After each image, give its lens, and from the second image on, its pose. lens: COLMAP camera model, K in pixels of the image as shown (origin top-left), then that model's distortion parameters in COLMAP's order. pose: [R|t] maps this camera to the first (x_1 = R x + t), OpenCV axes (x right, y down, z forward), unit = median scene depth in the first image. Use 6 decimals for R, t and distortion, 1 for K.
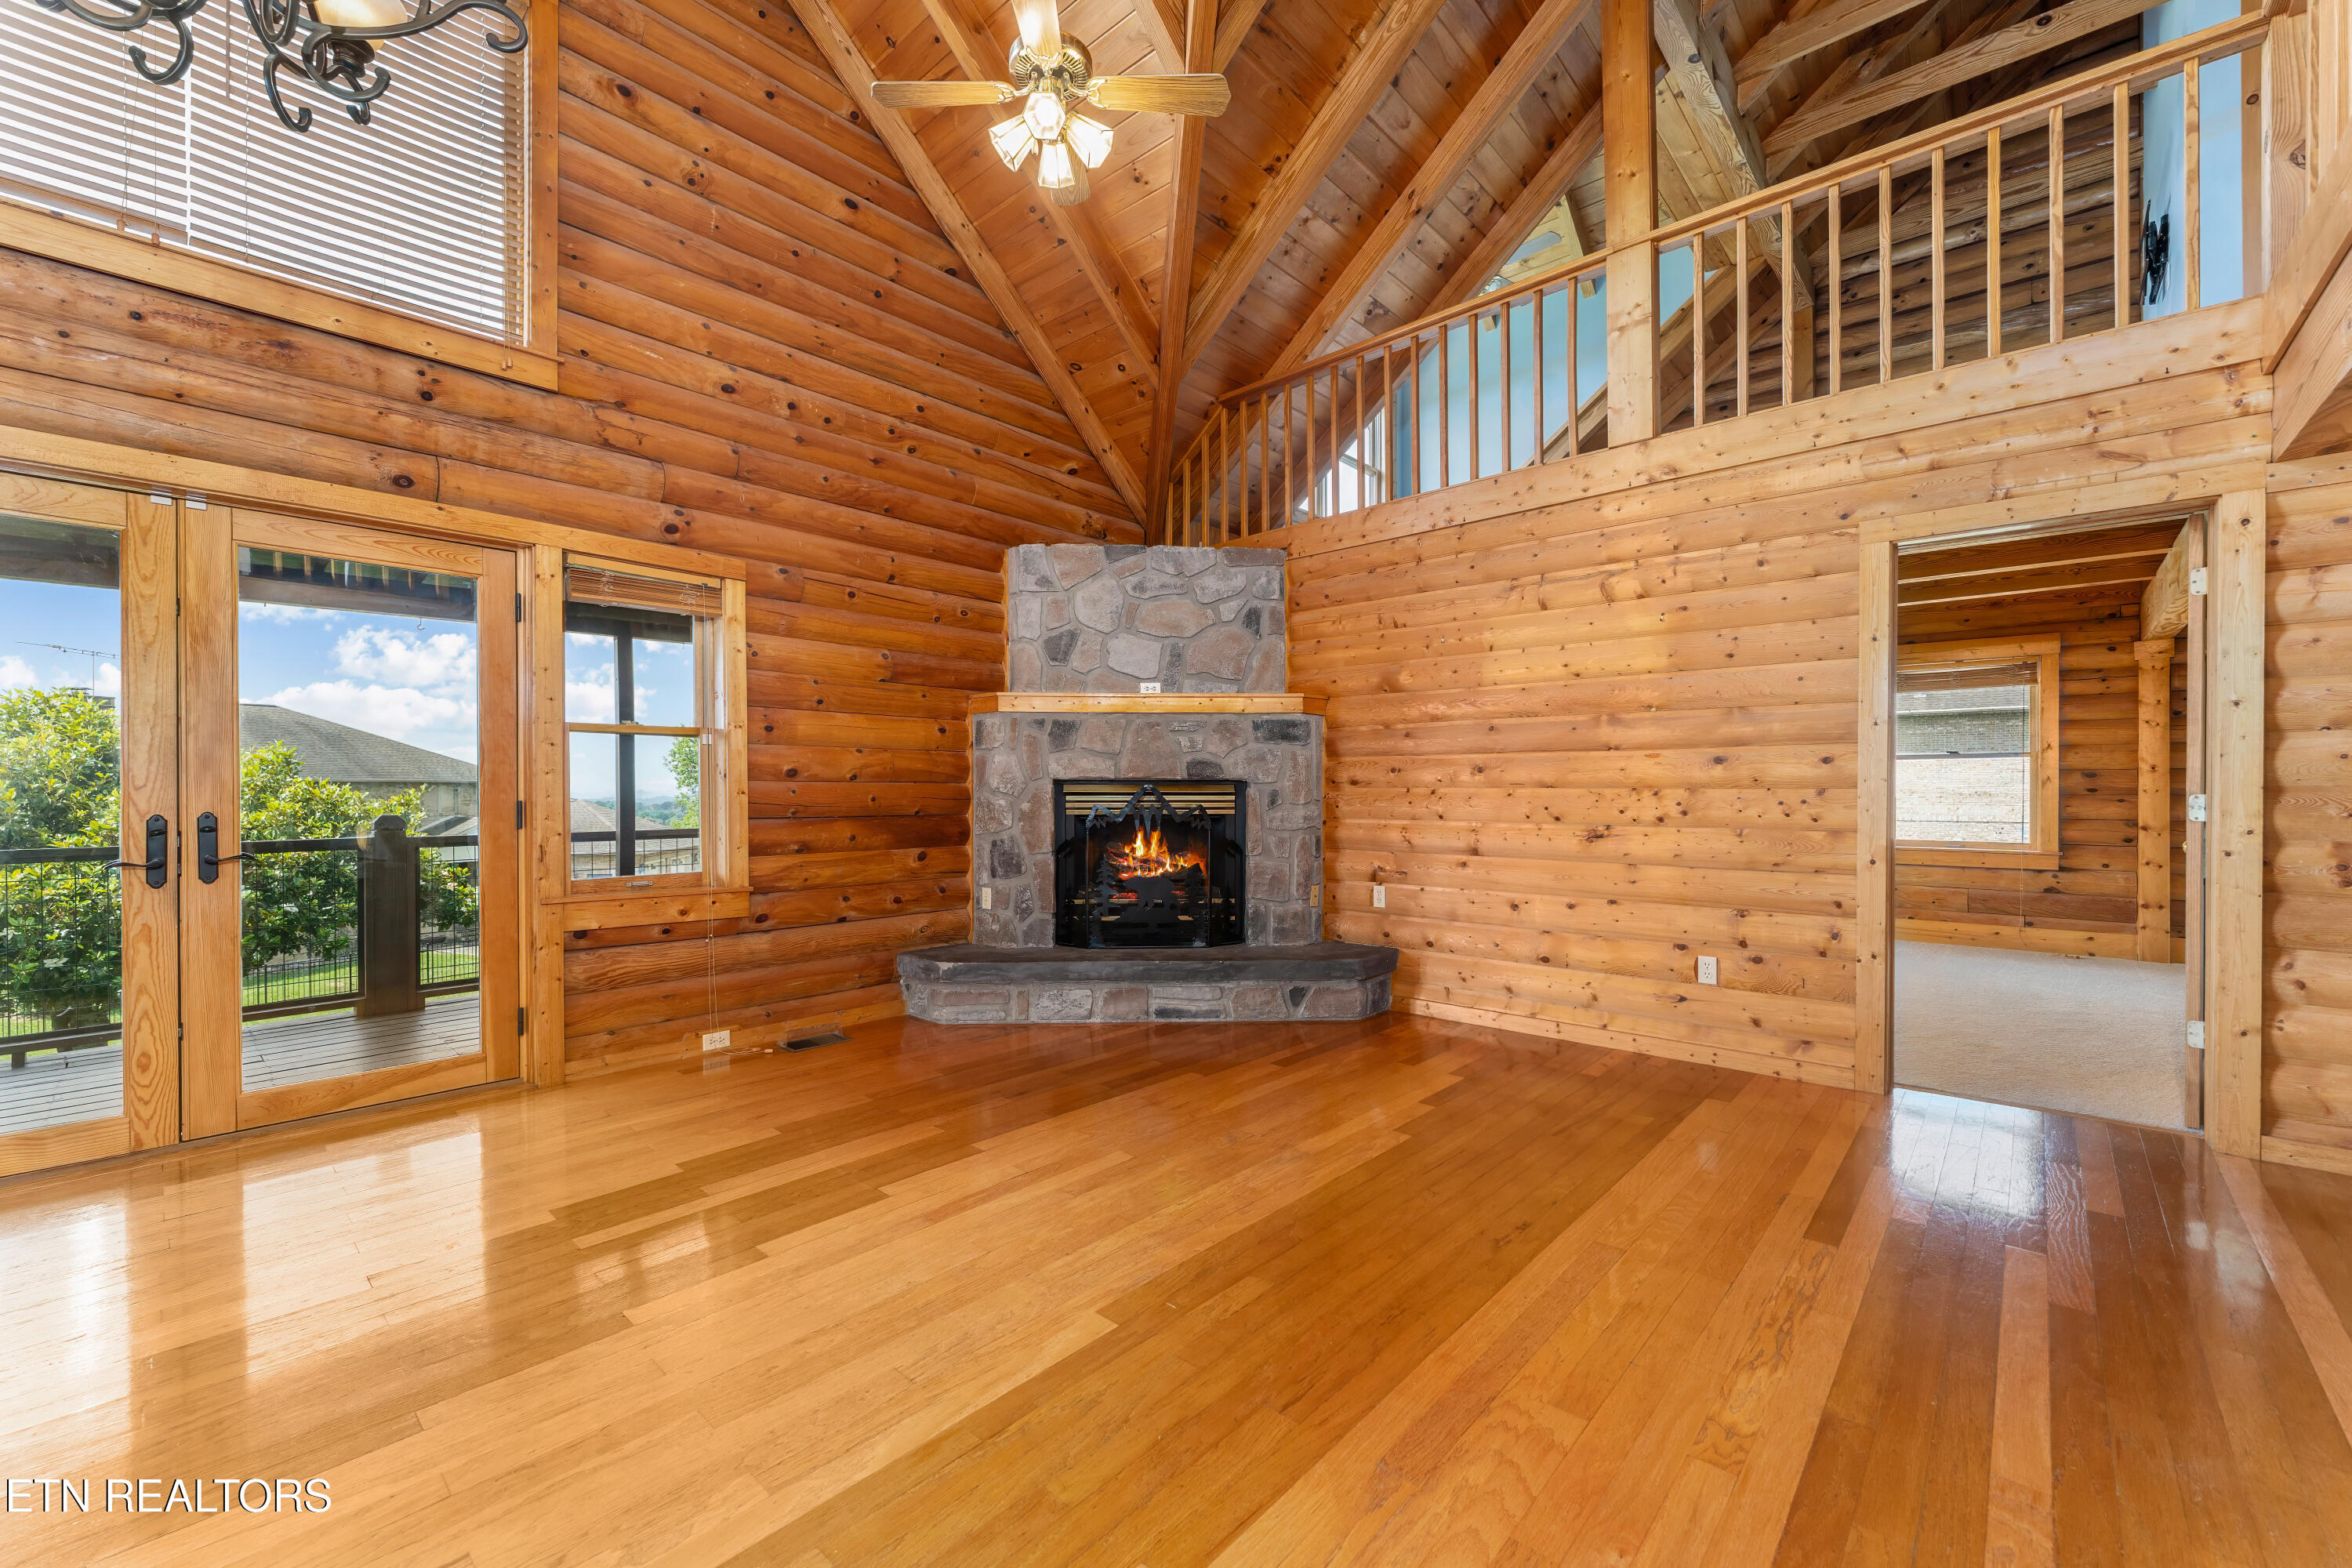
lens RADIAL K [[946.1, 0, 1170.6], [0, 946.1, 795.7], [0, 0, 1]] dist [-0.002094, -0.000142]
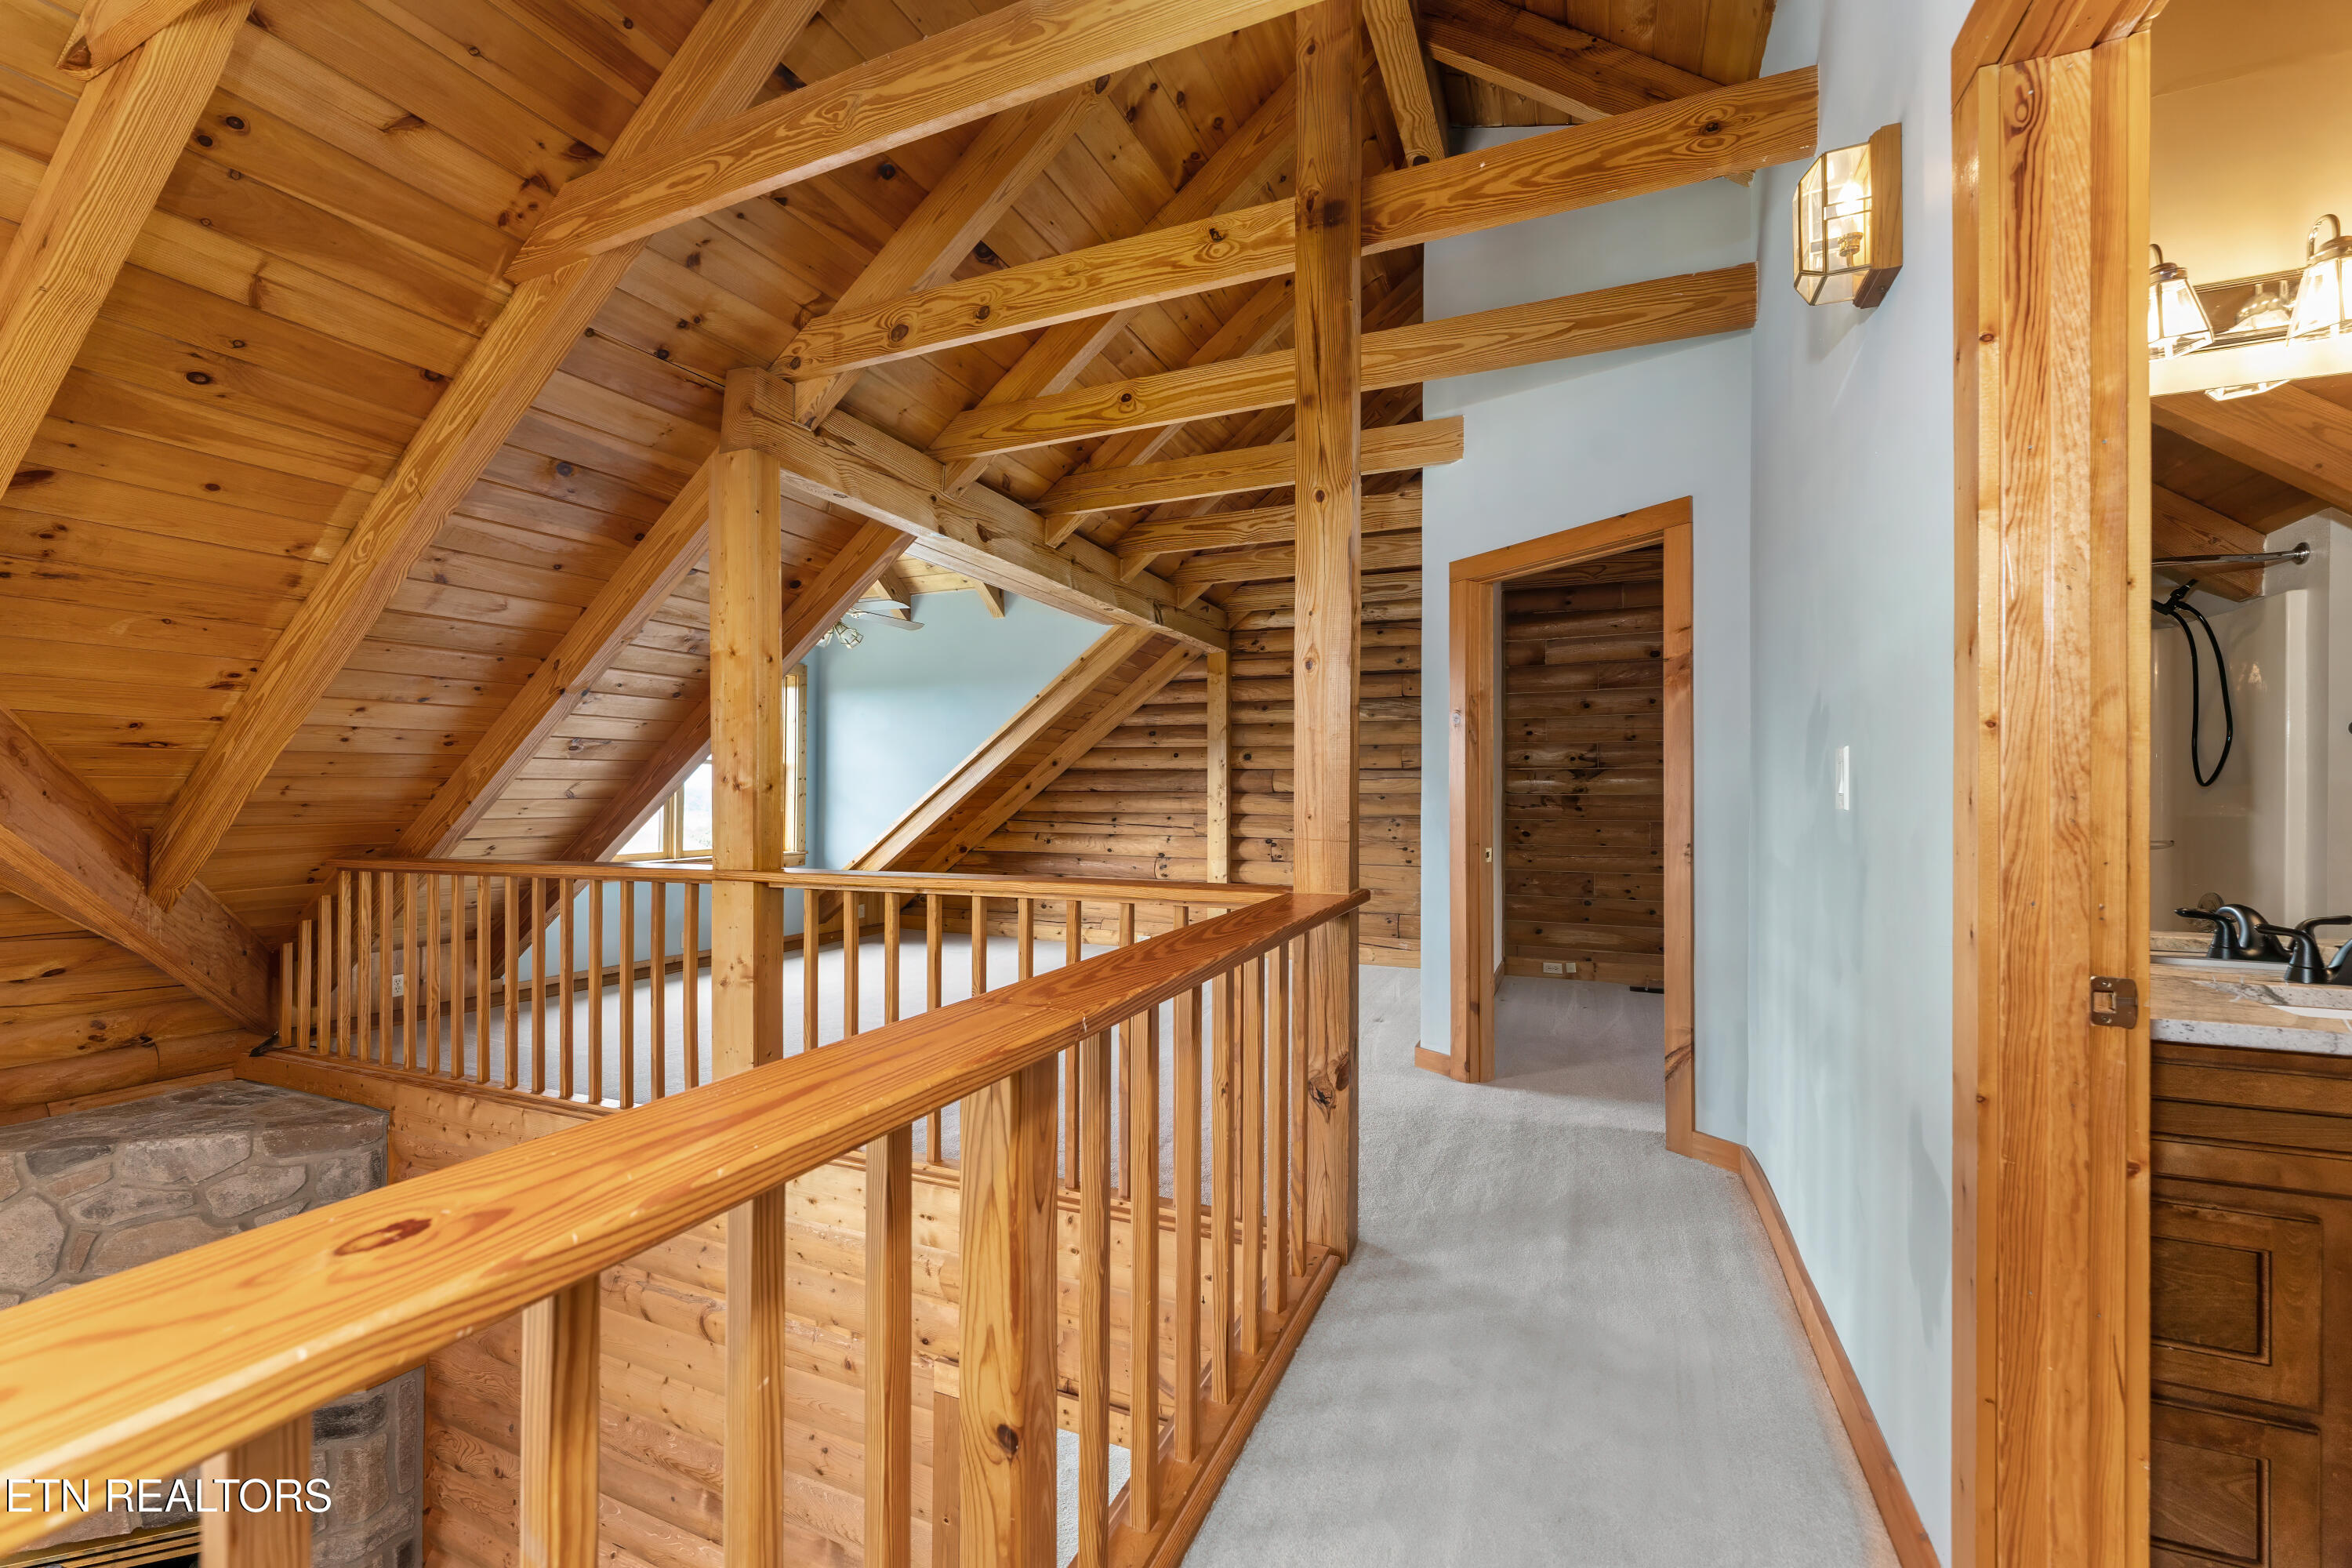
lens RADIAL K [[946.1, 0, 1177.0], [0, 946.1, 807.7], [0, 0, 1]] dist [-0.002094, -0.000142]
pose [[0.948846, 0.013248, 0.315463, 0.511754], [-0.020042, 0.999632, 0.018301, -0.575852], [-0.315104, -0.023688, 0.948762, 0.164114]]
